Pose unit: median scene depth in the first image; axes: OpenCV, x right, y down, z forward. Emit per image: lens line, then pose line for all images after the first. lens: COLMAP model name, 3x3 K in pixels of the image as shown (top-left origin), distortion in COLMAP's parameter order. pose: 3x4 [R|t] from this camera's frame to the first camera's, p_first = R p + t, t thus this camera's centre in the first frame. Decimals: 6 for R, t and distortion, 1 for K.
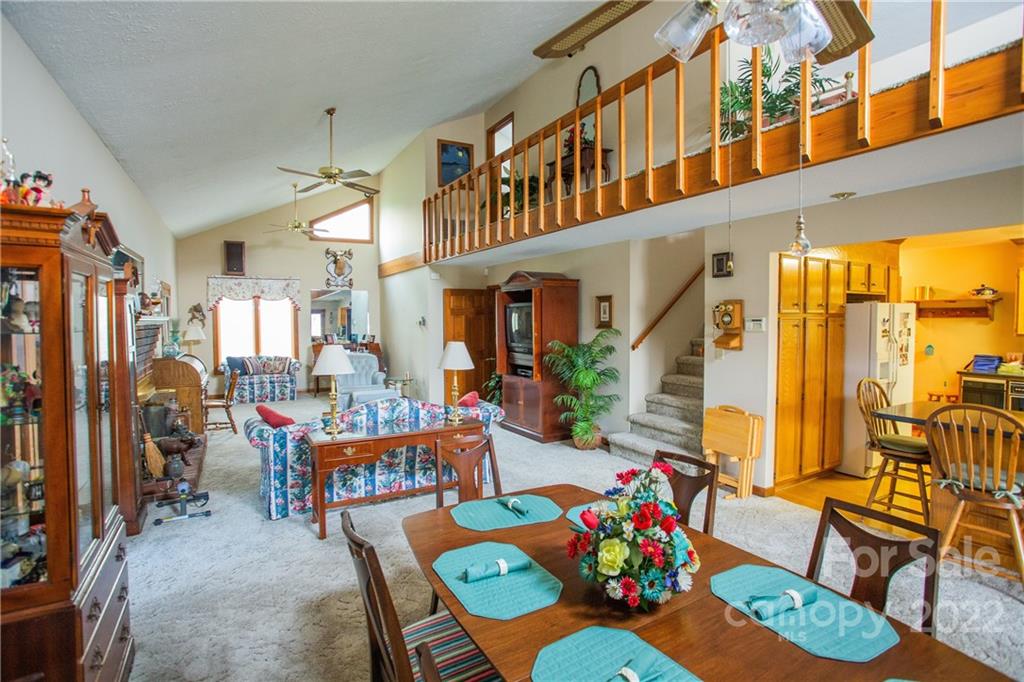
lens RADIAL K [[498.3, 0, 511.3], [0, 498.3, 336.4], [0, 0, 1]] dist [-0.072654, 0.030297]
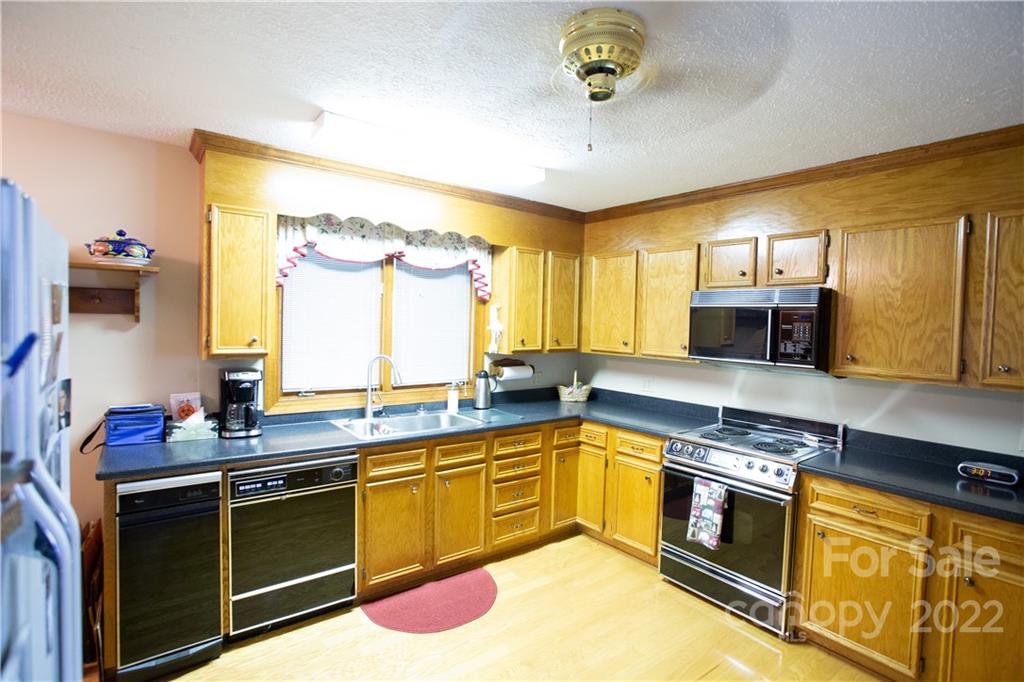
lens RADIAL K [[498.3, 0, 511.3], [0, 498.3, 336.4], [0, 0, 1]] dist [-0.072654, 0.030297]
pose [[-0.137755, -0.035022, 0.989847, 0.558859], [0.019980, 0.999073, 0.038129, -0.030670], [-0.990265, 0.025029, -0.136927, 0.753252]]
